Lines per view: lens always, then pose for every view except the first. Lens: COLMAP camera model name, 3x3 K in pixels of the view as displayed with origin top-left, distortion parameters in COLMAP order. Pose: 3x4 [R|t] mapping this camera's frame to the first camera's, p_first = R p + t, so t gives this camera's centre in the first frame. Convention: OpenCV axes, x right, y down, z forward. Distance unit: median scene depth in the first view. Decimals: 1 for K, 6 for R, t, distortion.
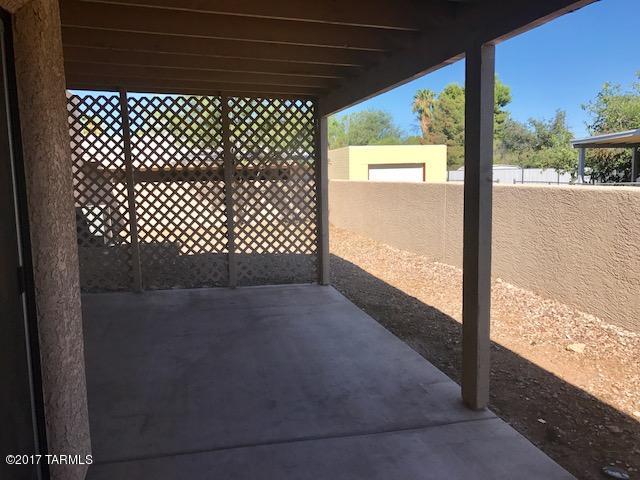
lens RADIAL K [[524.6, 0, 319.6], [0, 524.6, 241.5], [0, 0, 1]] dist [0.011300, -0.010688]
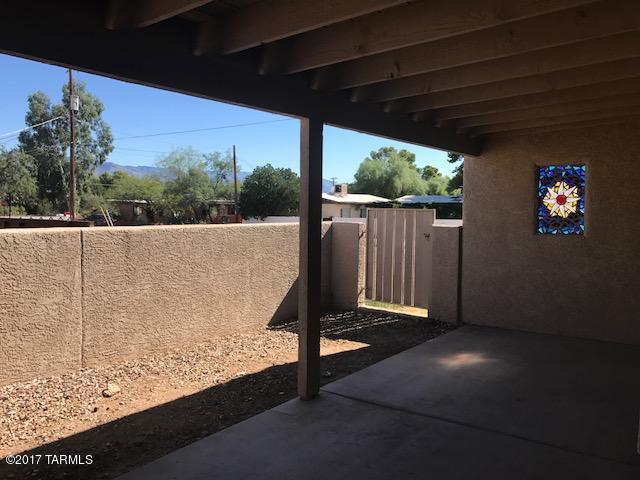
lens RADIAL K [[524.6, 0, 318.9], [0, 524.6, 240.3], [0, 0, 1]] dist [0.011300, -0.010688]
pose [[-0.621785, -0.036855, 0.782320, -0.679402], [0.106114, 0.985717, 0.130776, -0.215321], [-0.775966, 0.164329, -0.608993, 1.666547]]
